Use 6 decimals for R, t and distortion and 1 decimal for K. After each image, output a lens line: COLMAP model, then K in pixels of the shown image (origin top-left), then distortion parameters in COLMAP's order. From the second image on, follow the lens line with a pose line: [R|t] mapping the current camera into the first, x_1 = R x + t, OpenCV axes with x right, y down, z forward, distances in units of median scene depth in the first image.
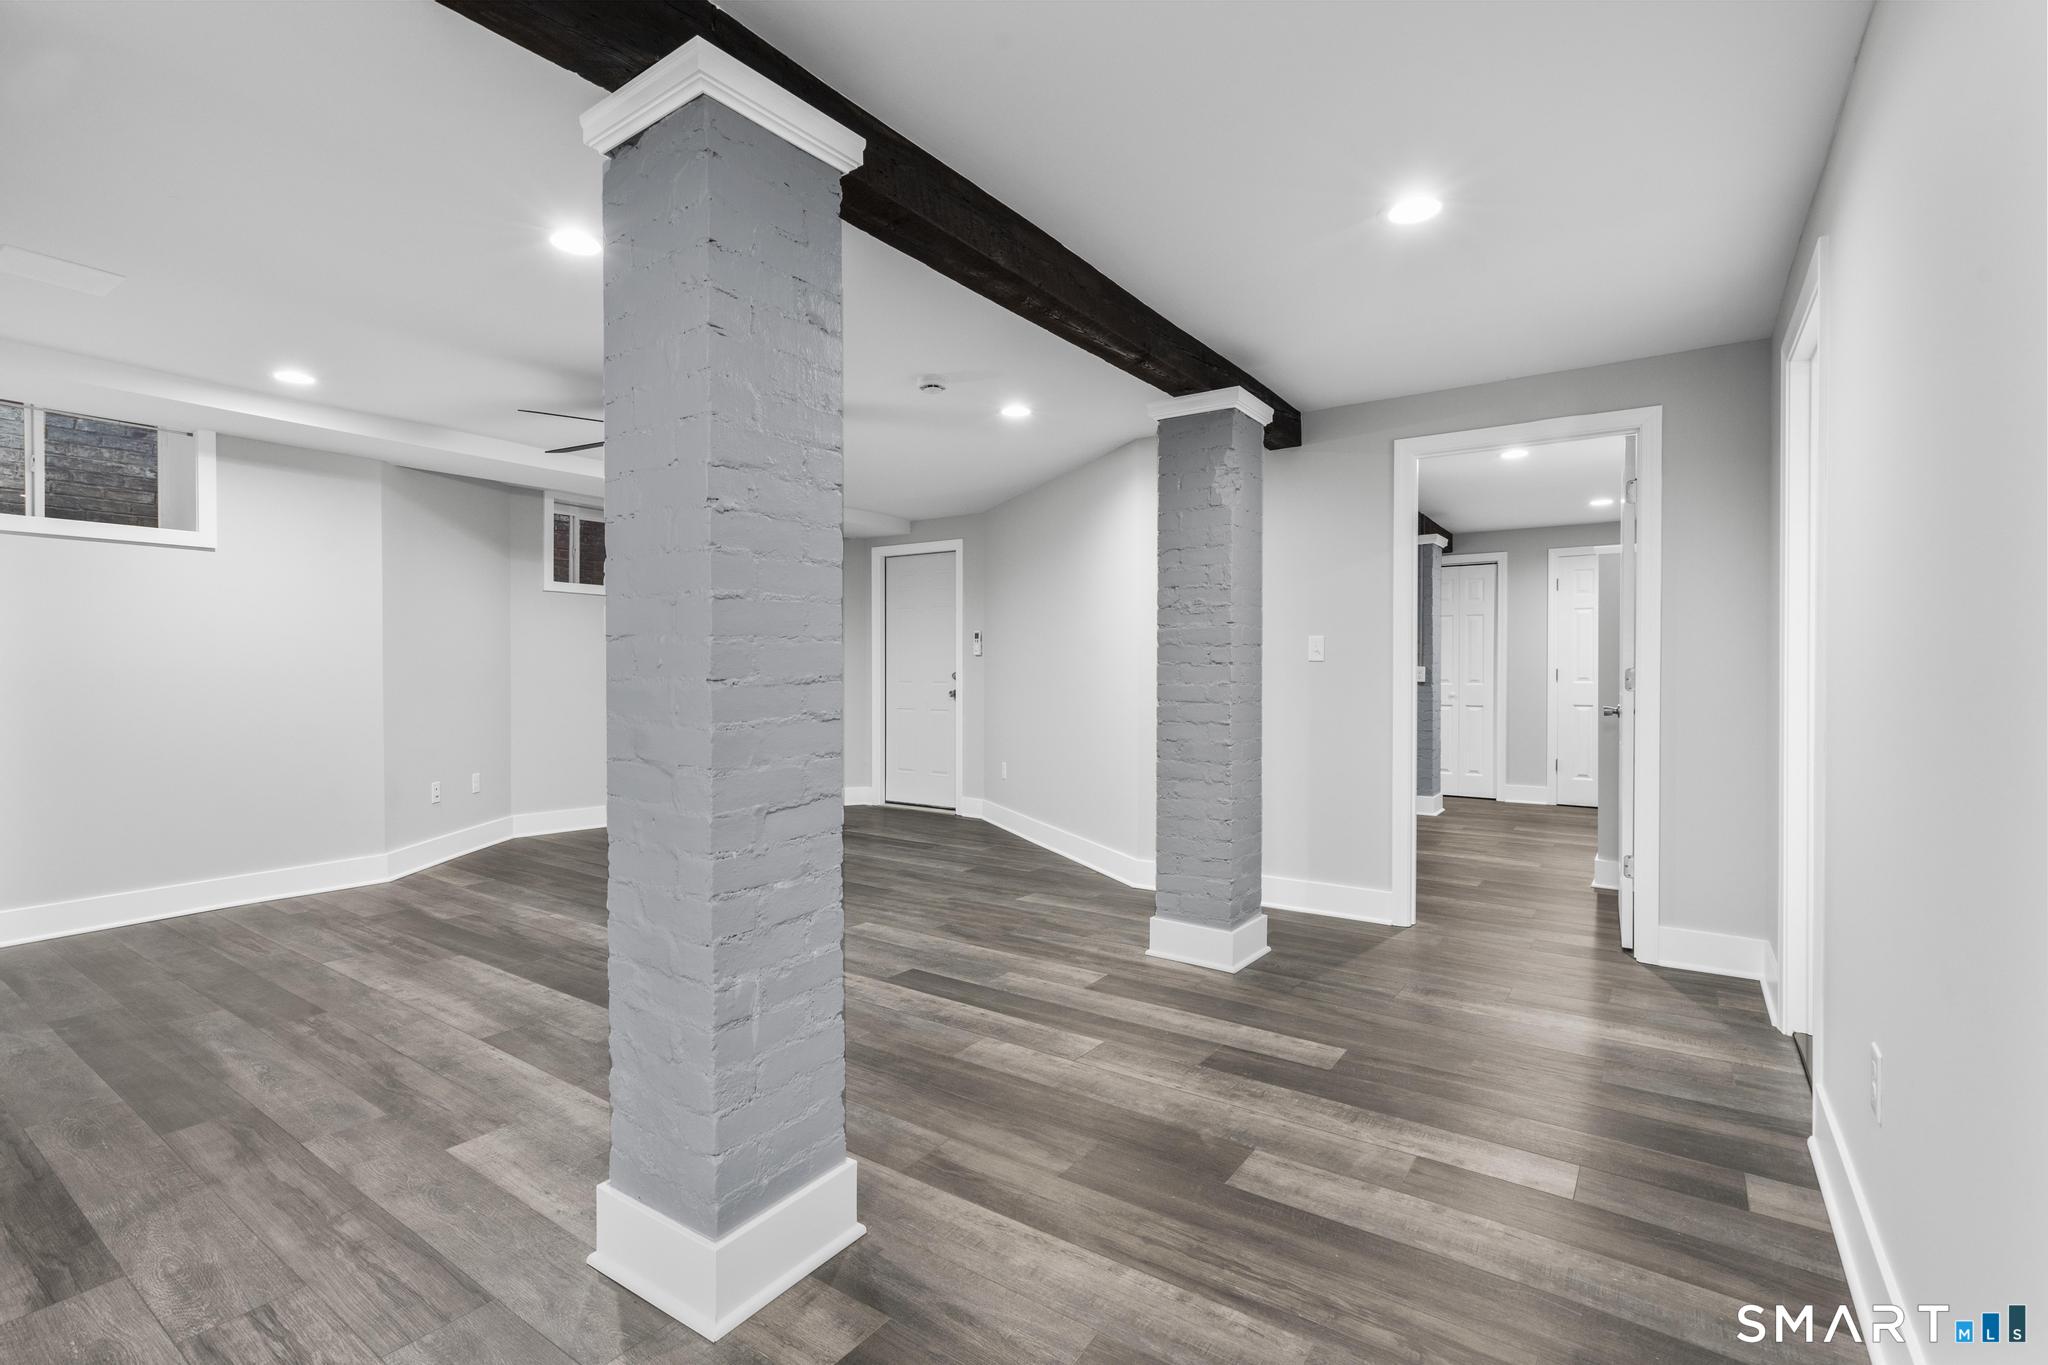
lens RADIAL K [[940.5, 0, 1012.2], [0, 940.5, 679.1], [0, 0, 1]] dist [-0.003748, 0.001970]
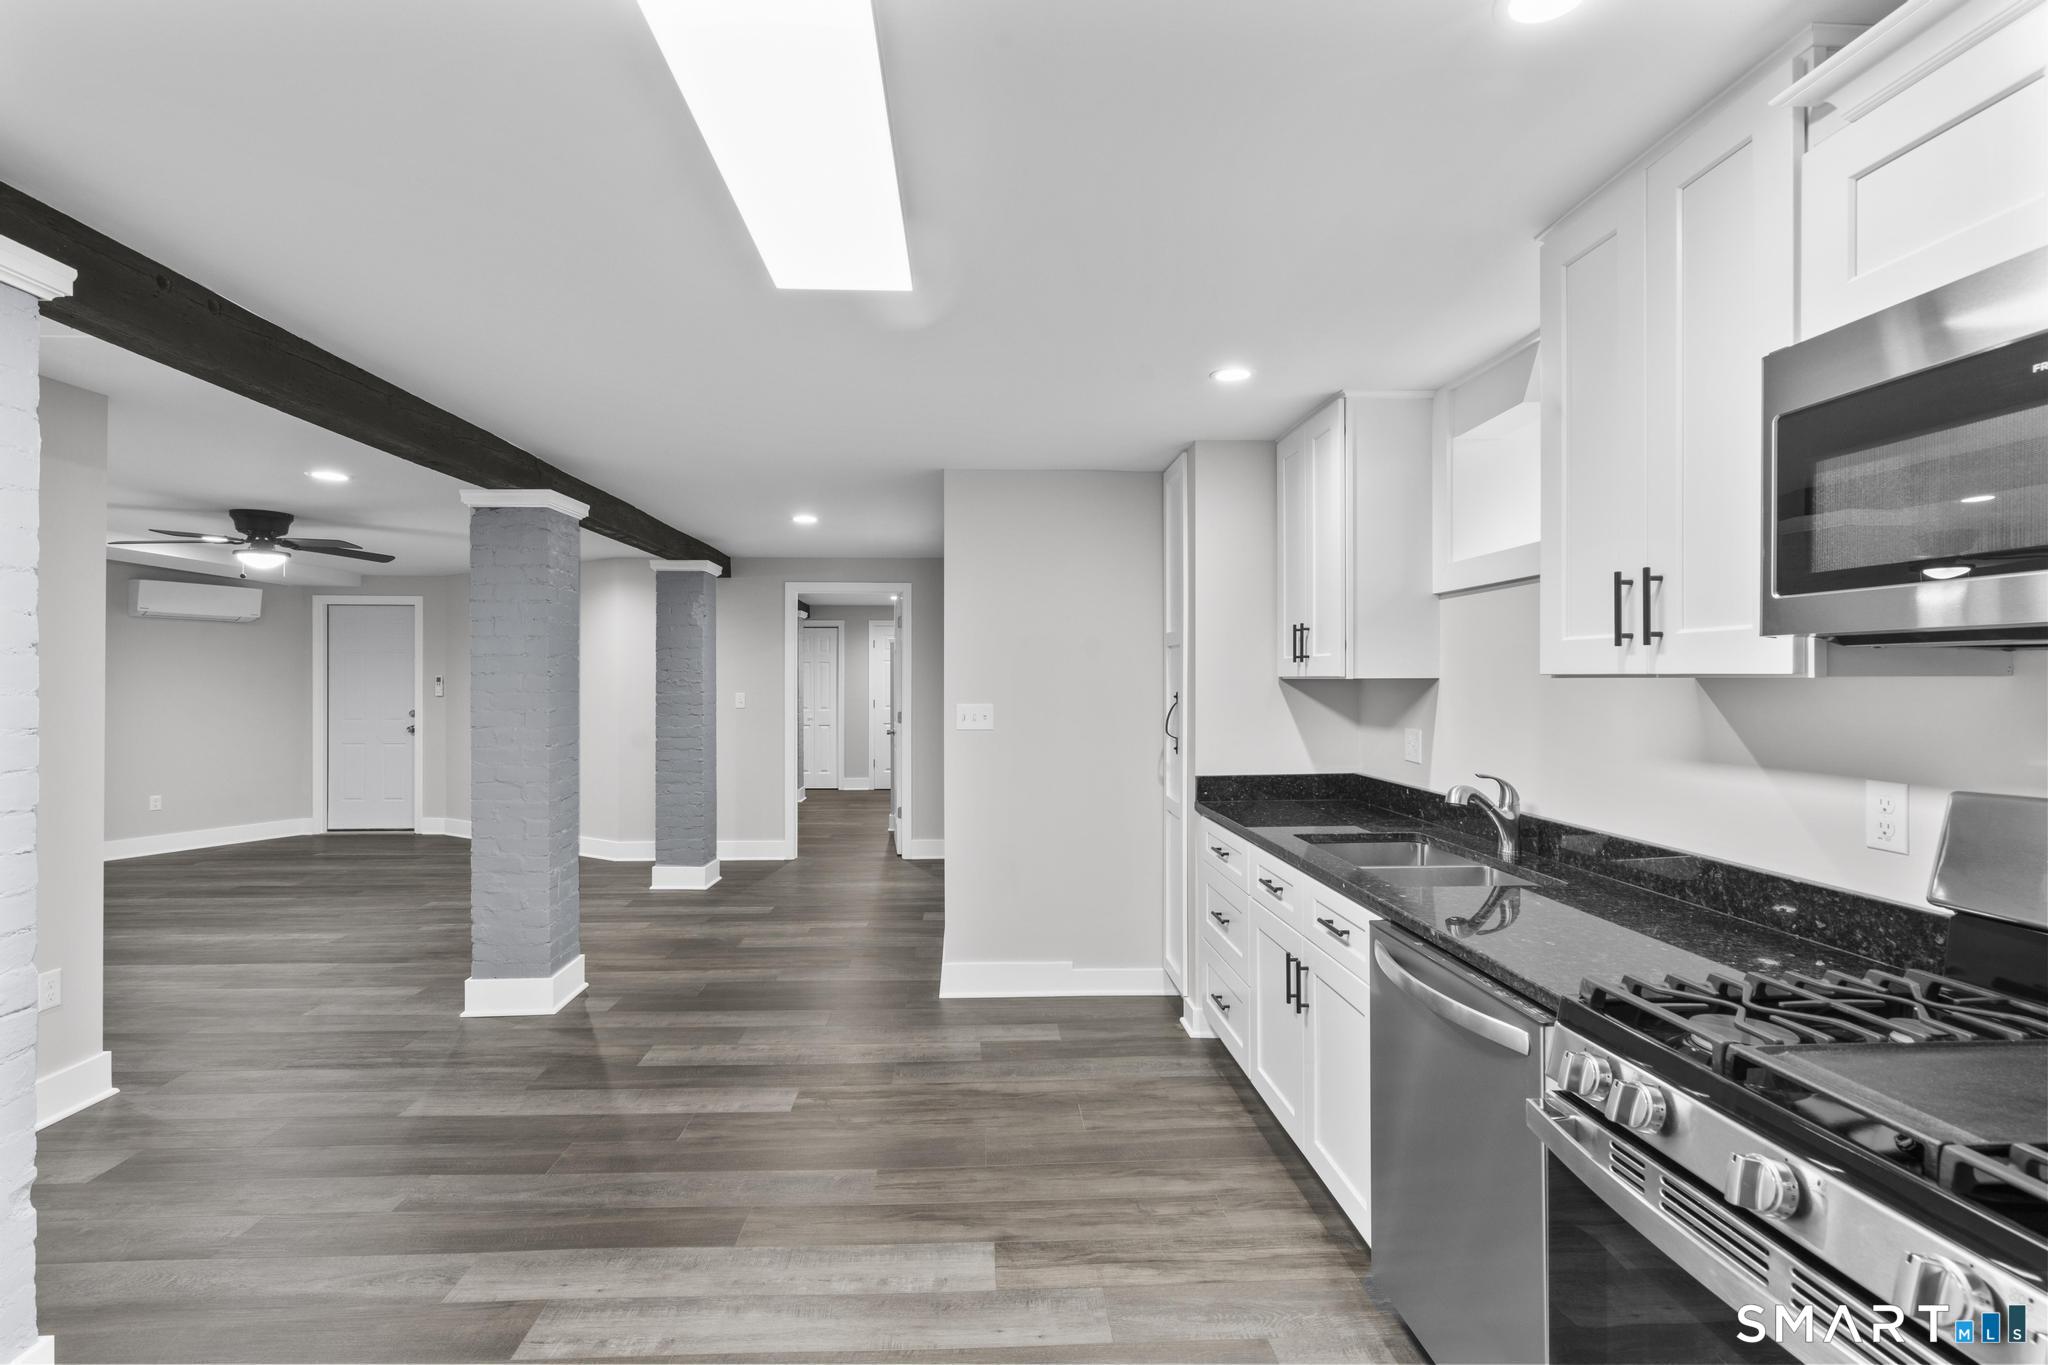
lens RADIAL K [[940.5, 0, 1016.2], [0, 940.5, 681.5], [0, 0, 1]] dist [-0.003748, 0.001970]
pose [[0.787378, -0.000700, 0.616470, -0.371269], [0.005723, 0.999965, -0.006174, -0.062099], [-0.616444, 0.008390, 0.787354, -0.713282]]
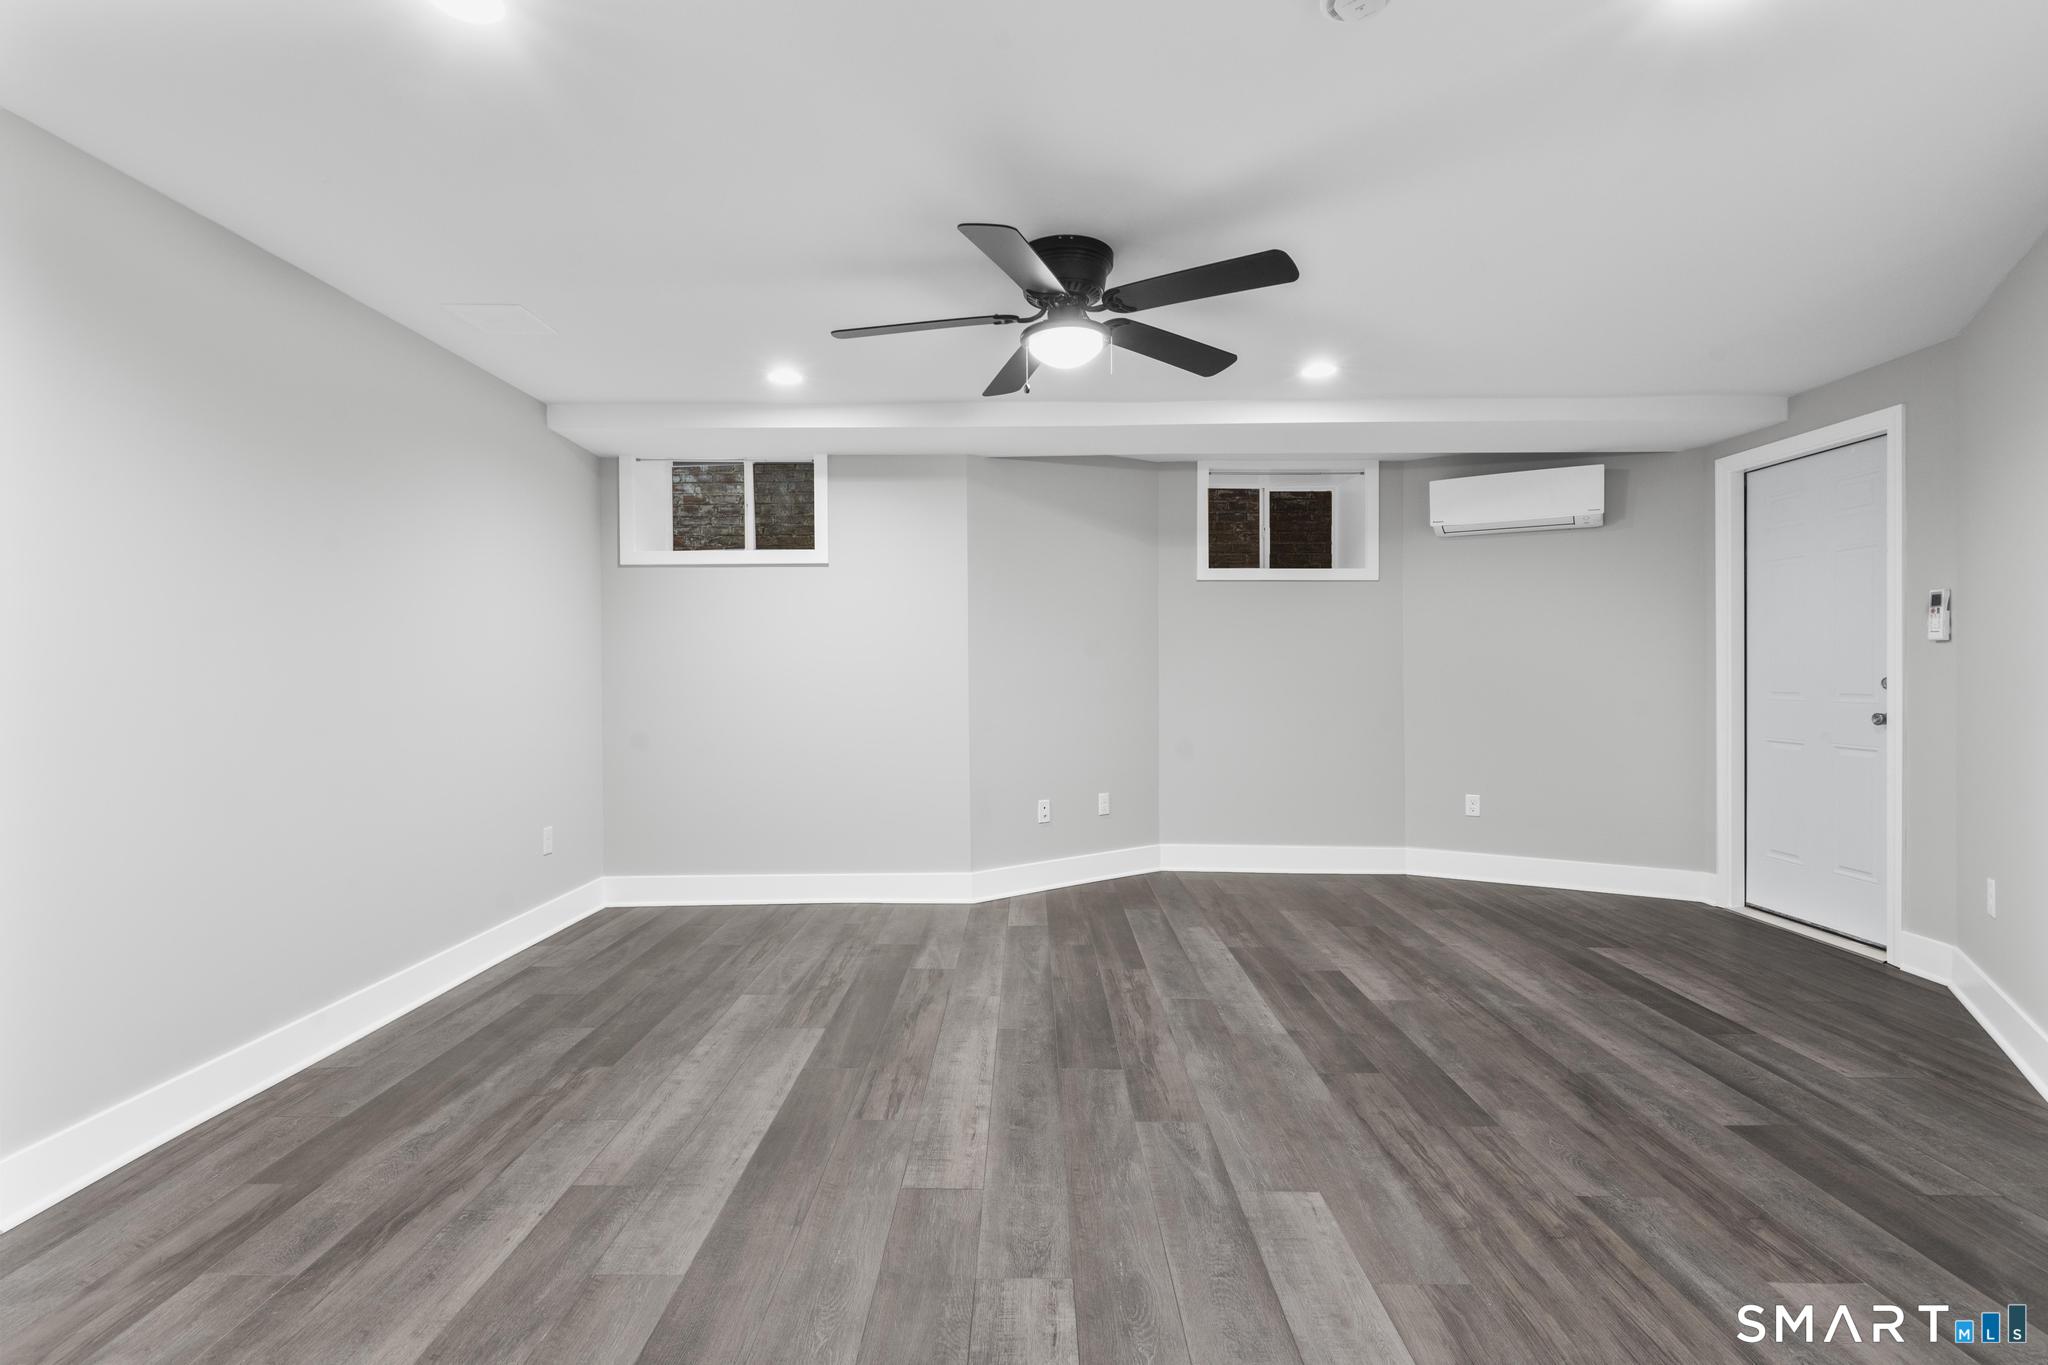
lens RADIAL K [[940.5, 0, 1029.2], [0, 940.5, 688.6], [0, 0, 1]] dist [-0.003748, 0.001970]
pose [[0.569911, 0.006884, -0.821677, 0.175987], [-0.002716, 0.999975, 0.006494, -0.005313], [0.821702, -0.001469, 0.569916, 0.674100]]
